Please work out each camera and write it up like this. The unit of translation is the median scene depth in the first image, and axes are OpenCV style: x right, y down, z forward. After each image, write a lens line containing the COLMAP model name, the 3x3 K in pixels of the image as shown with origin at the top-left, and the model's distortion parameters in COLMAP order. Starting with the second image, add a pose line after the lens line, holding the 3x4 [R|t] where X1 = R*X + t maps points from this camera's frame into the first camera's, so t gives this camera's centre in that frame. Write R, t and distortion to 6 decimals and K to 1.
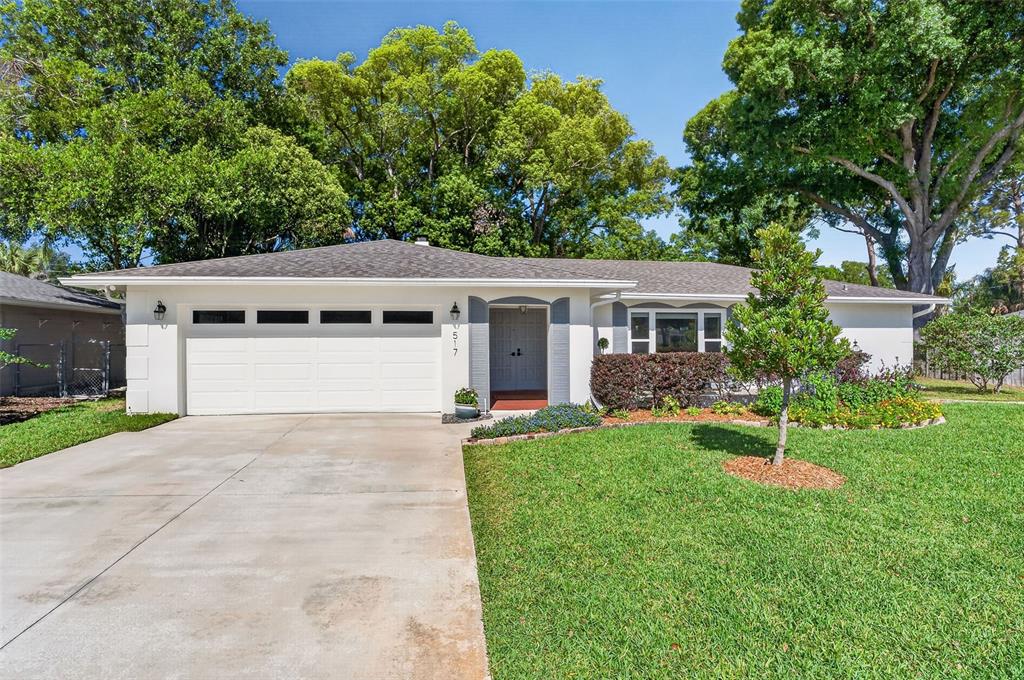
lens RADIAL K [[540.4, 0, 512.0], [0, 540.4, 340.0], [0, 0, 1]] dist [-0.051405, -0.000339]
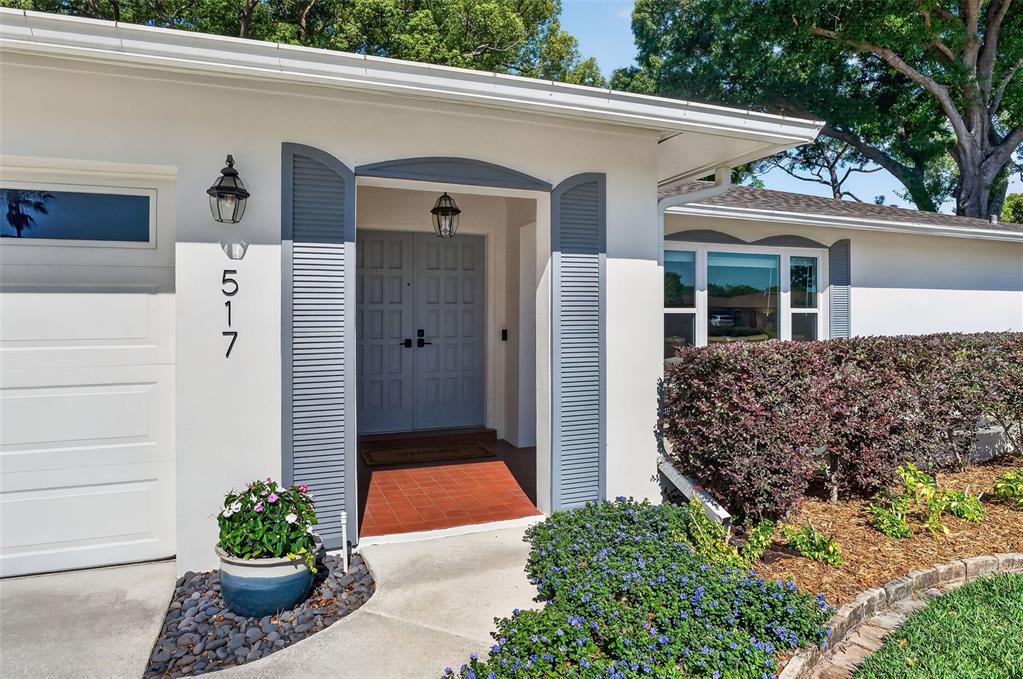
lens RADIAL K [[629.2, 0, 516.7], [0, 629.2, 308.6], [0, 0, 1]] dist [-0.040695, -0.000645]
pose [[0.971214, 0.002729, 0.238192, -0.030556], [0.000853, 0.999888, -0.014932, 0.007204], [-0.238206, 0.014705, 0.971103, 0.506331]]
